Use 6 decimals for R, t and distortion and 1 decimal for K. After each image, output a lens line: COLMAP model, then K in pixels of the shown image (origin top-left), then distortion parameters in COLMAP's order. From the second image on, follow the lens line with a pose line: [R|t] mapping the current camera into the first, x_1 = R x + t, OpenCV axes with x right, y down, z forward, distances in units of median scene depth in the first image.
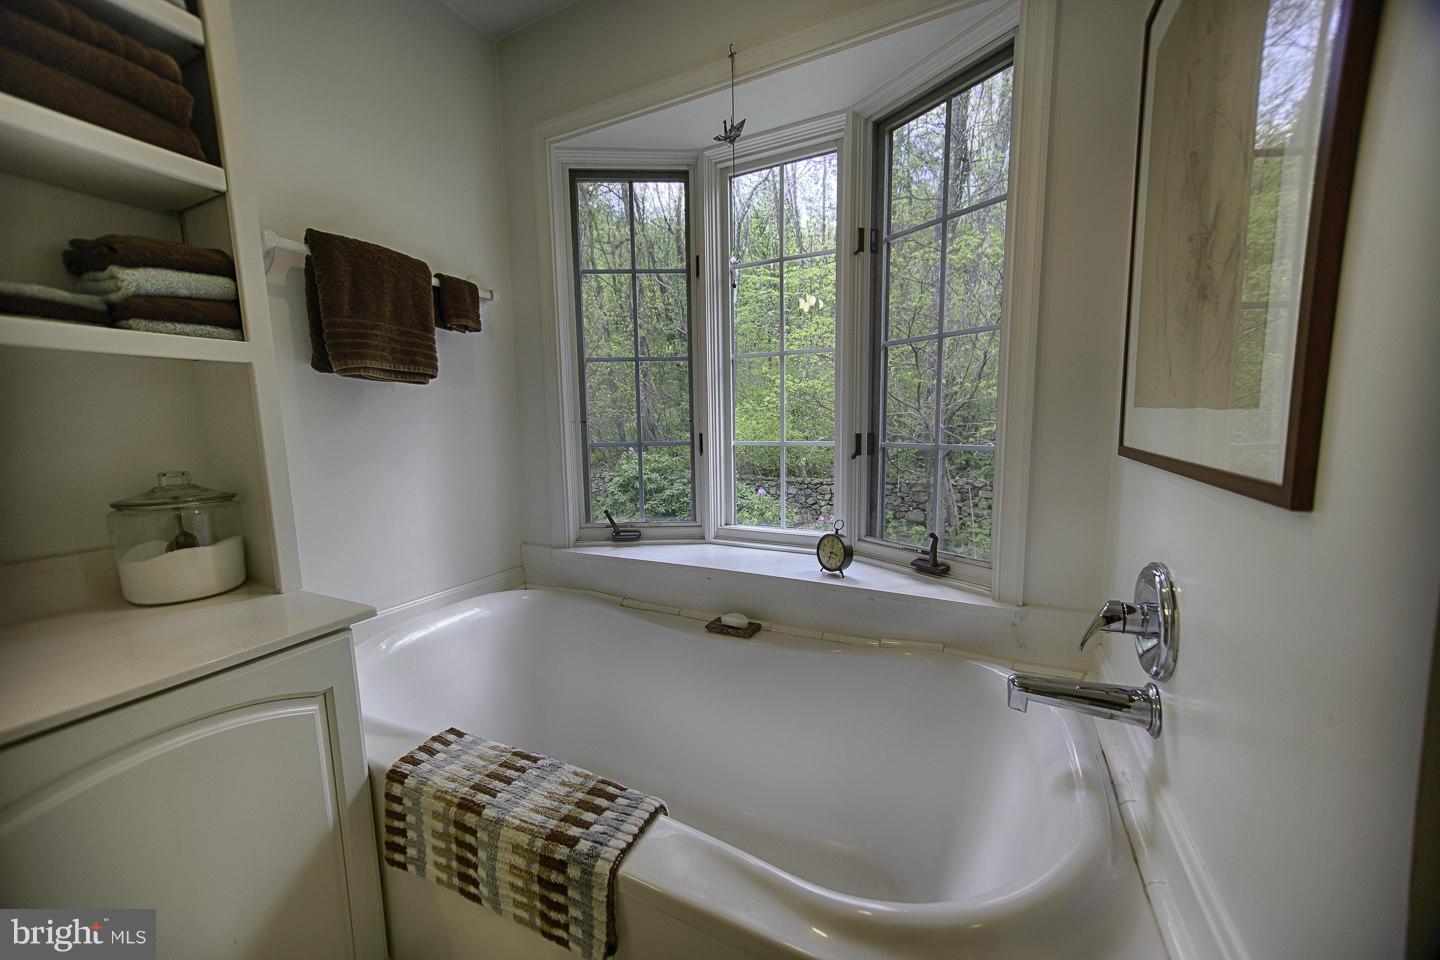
lens RADIAL K [[536.2, 0, 721.1], [0, 536.2, 484.5], [0, 0, 1]] dist [-0.001507, -0.000165]
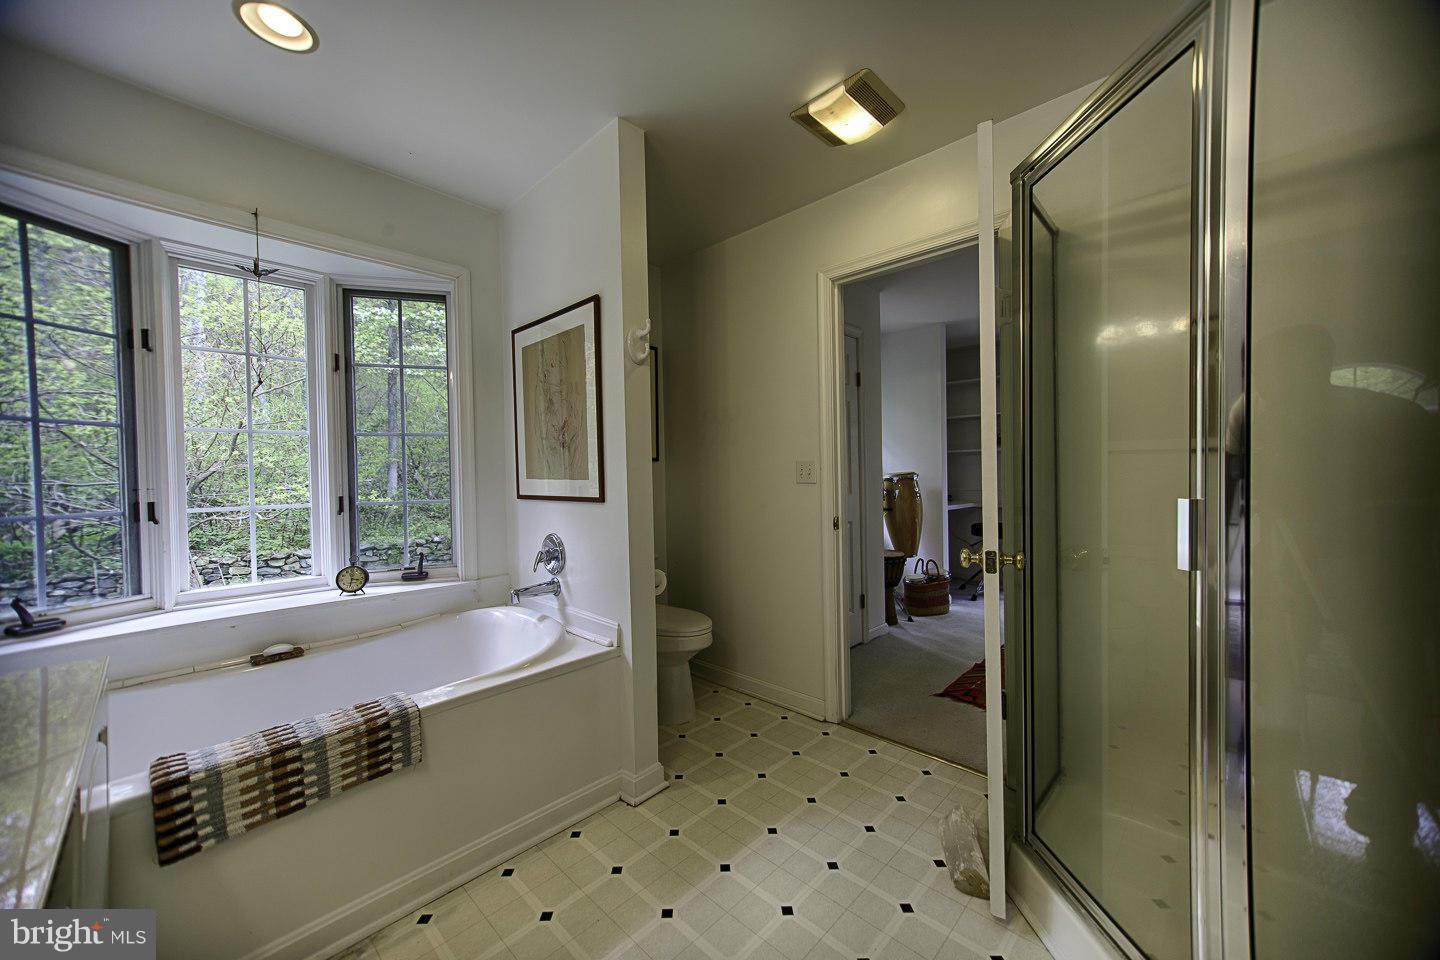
lens RADIAL K [[536.2, 0, 722.4], [0, 536.2, 482.5], [0, 0, 1]] dist [-0.001507, -0.000165]
pose [[0.289348, -0.003238, 0.957218, -0.910333], [0.128903, 0.991018, -0.035612, 0.053644], [-0.948505, 0.133693, 0.287167, -0.387766]]
